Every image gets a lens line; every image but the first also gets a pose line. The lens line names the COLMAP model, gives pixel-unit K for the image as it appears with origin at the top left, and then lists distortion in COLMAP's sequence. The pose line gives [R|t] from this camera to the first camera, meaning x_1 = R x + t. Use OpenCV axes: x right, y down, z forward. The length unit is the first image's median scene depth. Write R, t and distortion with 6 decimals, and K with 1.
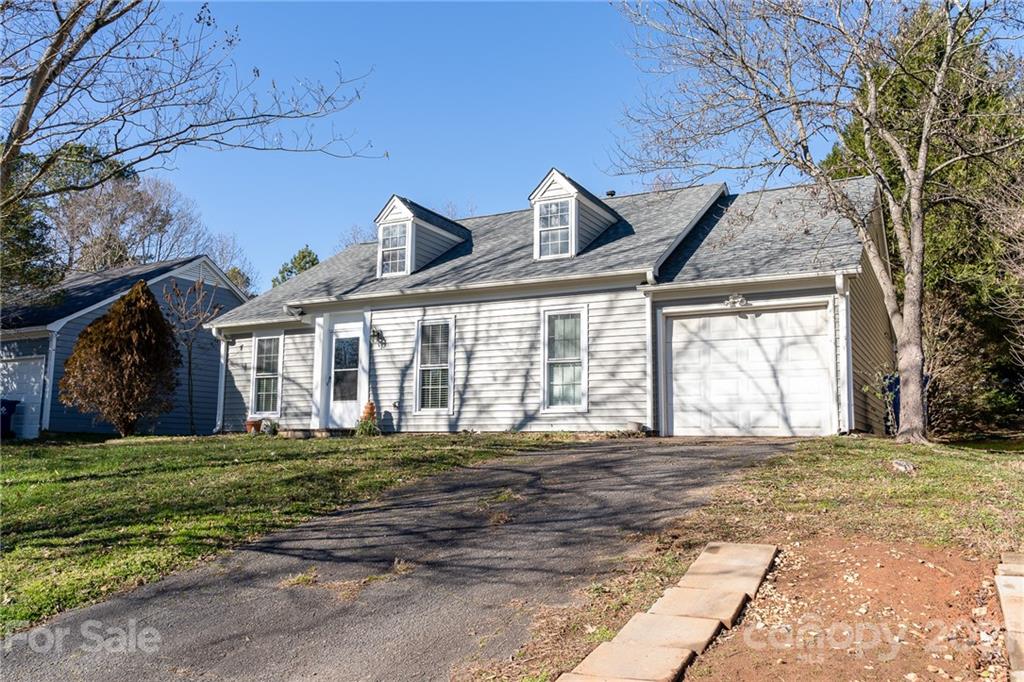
lens RADIAL K [[863.3, 0, 512.0], [0, 863.3, 341.0], [0, 0, 1]] dist [0.008140, 0.004435]
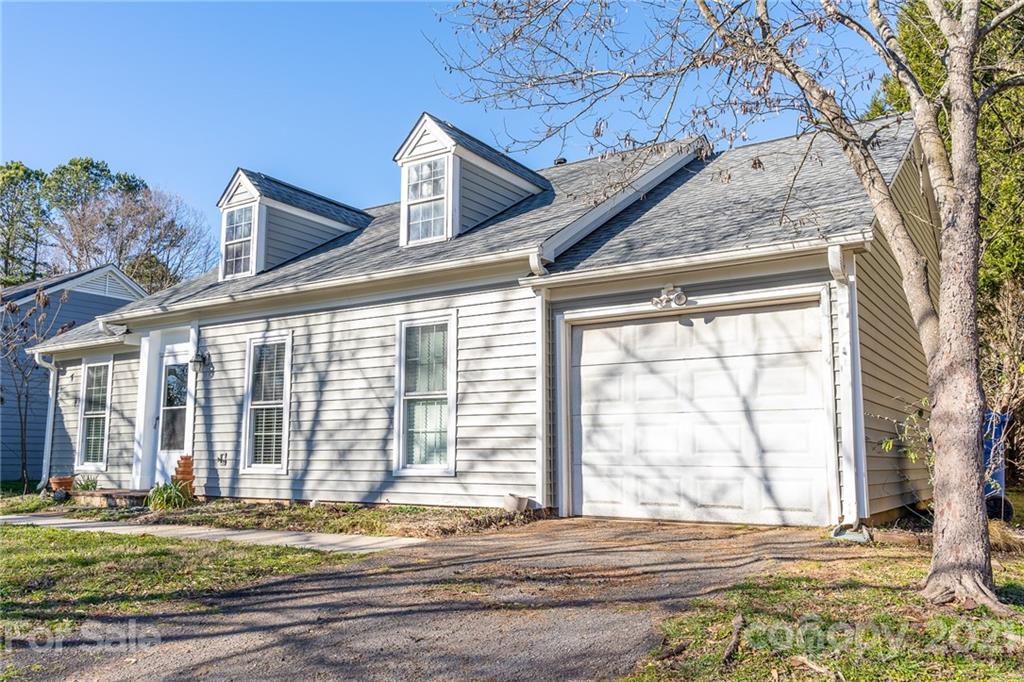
lens RADIAL K [[837.6, 0, 512.0], [0, 837.6, 341.0], [0, 0, 1]] dist [0.001244, -0.001071]
pose [[0.995316, -0.022531, -0.094014, 0.176195], [0.021594, 0.999707, -0.010976, -0.010065], [0.094234, 0.008894, 0.995510, 0.348343]]
